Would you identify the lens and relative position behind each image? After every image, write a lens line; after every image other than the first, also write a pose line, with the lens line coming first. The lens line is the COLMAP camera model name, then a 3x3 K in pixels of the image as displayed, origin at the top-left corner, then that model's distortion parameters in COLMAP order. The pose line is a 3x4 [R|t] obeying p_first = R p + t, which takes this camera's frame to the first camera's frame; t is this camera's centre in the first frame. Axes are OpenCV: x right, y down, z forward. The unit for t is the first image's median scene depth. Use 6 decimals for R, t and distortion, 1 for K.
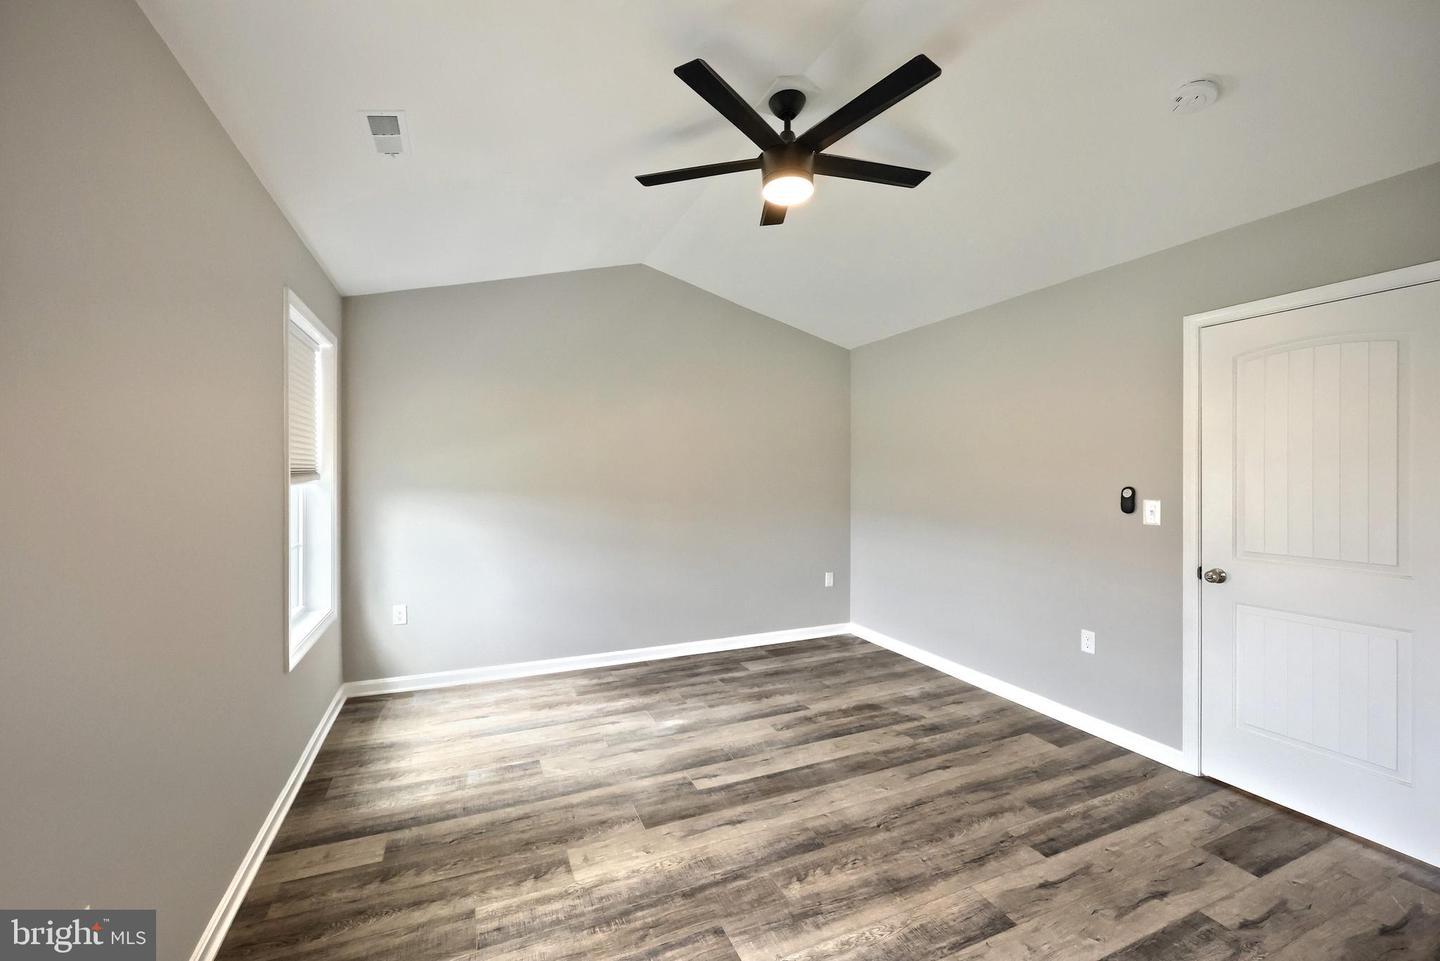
lens RADIAL K [[580.8, 0, 718.5], [0, 580.8, 476.9], [0, 0, 1]] dist [-0.003254, 0.000176]
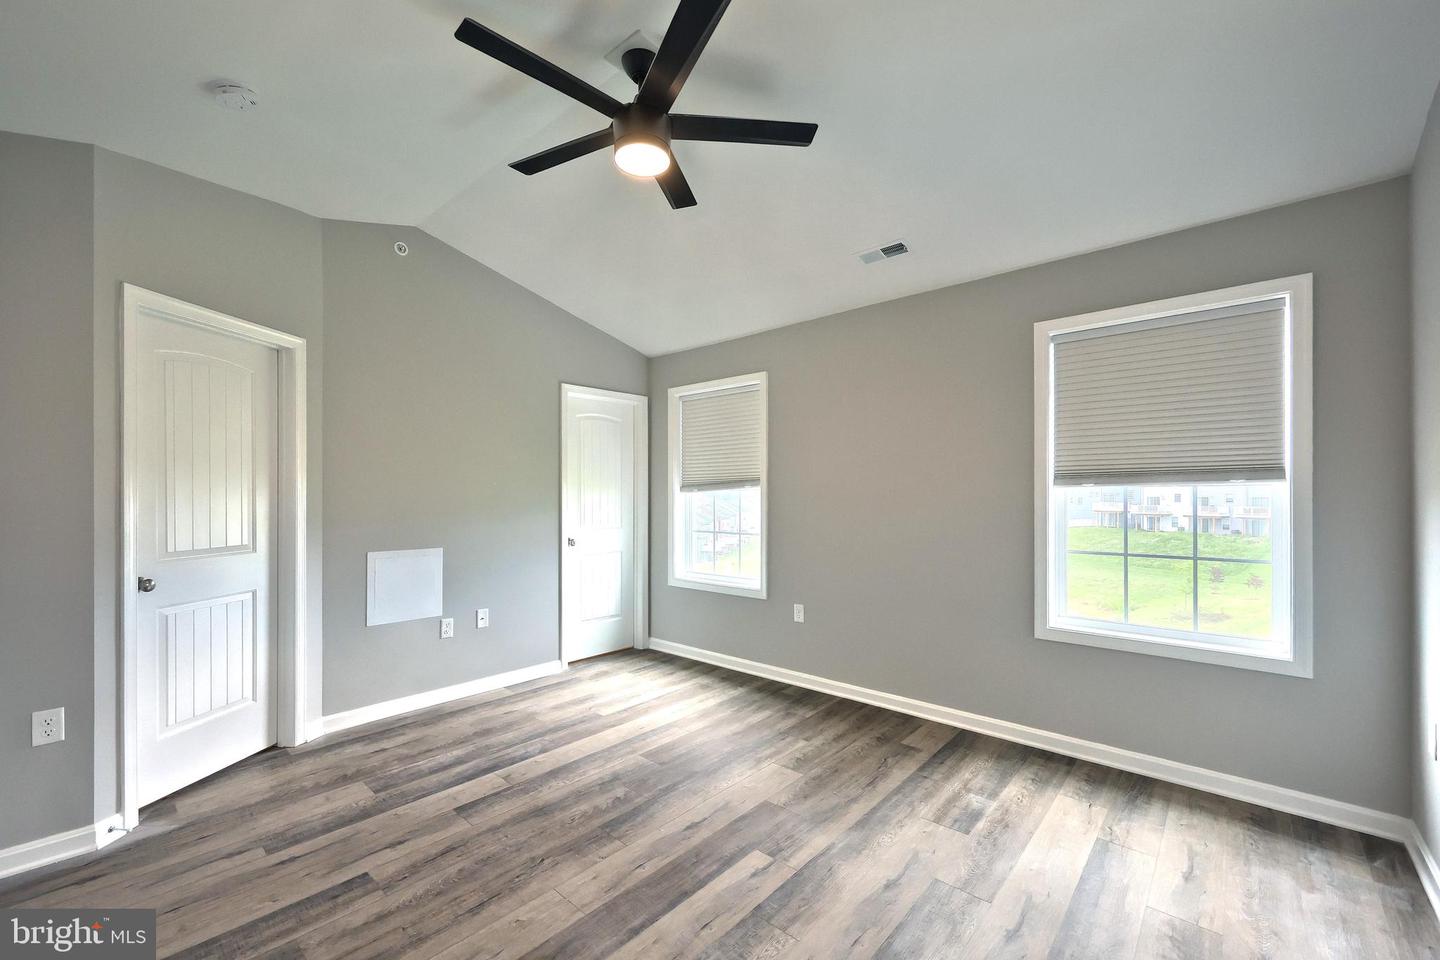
lens RADIAL K [[580.8, 0, 712.0], [0, 580.8, 490.9], [0, 0, 1]] dist [-0.003254, 0.000176]
pose [[-0.914574, -0.004893, -0.404389, 0.396284], [-0.004673, 0.999988, -0.001530, 0.029255], [0.404391, 0.000490, -0.914586, 1.901259]]
